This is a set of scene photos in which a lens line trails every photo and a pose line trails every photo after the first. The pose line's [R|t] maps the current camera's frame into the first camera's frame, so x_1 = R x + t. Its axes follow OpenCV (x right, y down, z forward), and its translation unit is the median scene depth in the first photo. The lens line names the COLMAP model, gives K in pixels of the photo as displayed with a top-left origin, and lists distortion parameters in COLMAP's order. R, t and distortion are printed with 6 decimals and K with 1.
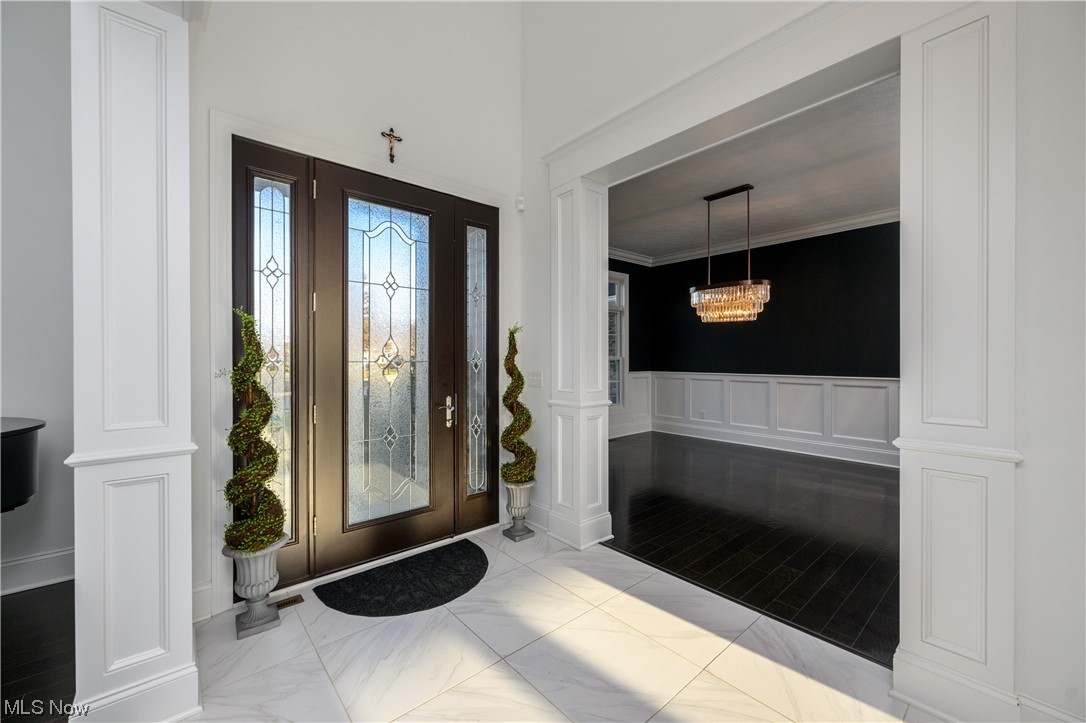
lens RADIAL K [[430.4, 0, 538.3], [0, 430.4, 360.5], [0, 0, 1]] dist [-0.000409, 0.000014]
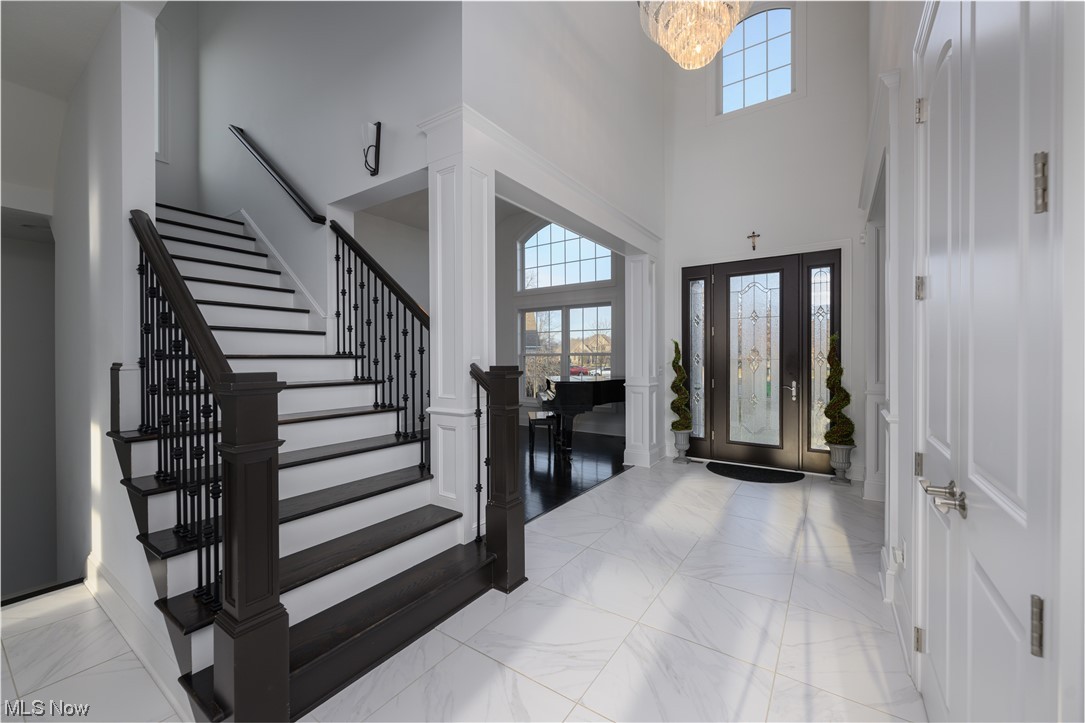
lens RADIAL K [[430.0, 0, 537.8], [0, 430.0, 360.5], [0, 0, 1]] dist [-0.000409, 0.000014]
pose [[0.247605, 0.003791, -0.968854, 1.183430], [-0.004063, 0.999988, 0.002874, 0.007183], [0.968852, 0.003225, 0.247618, -0.335745]]
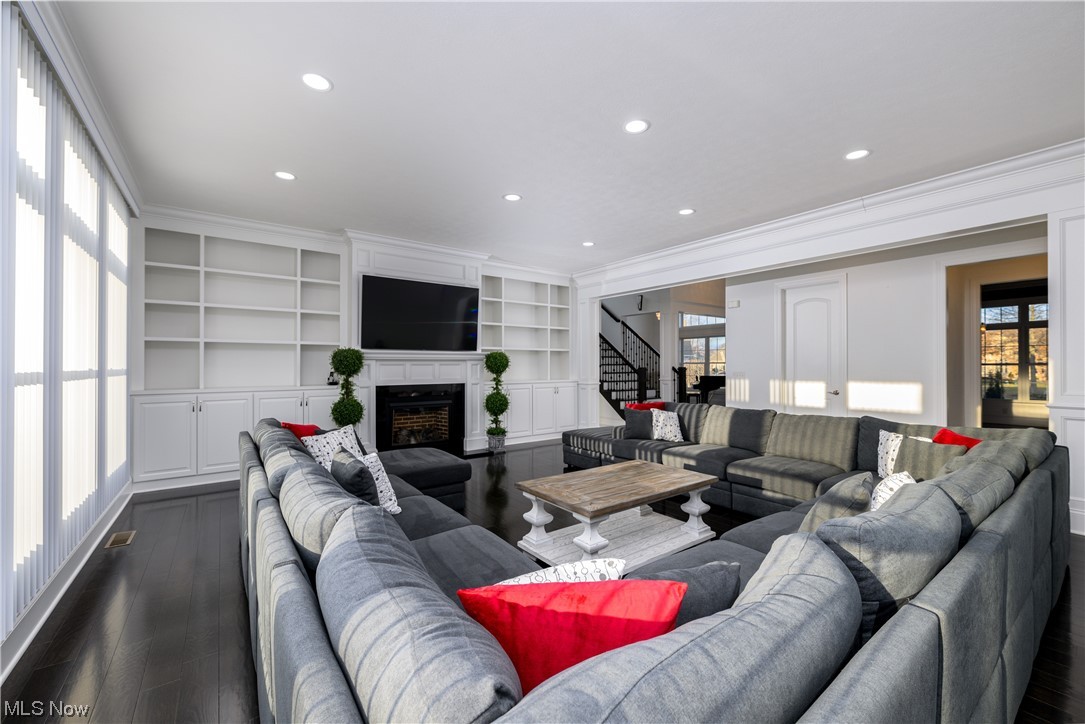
lens RADIAL K [[430.0, 0, 537.8], [0, 430.0, 361.0], [0, 0, 1]] dist [-0.000409, 0.000014]
pose [[-0.090162, -0.002687, -0.995924, 3.354773], [-0.007412, 0.999970, -0.002027, -0.009246], [0.995900, 0.007199, -0.090179, -0.901292]]
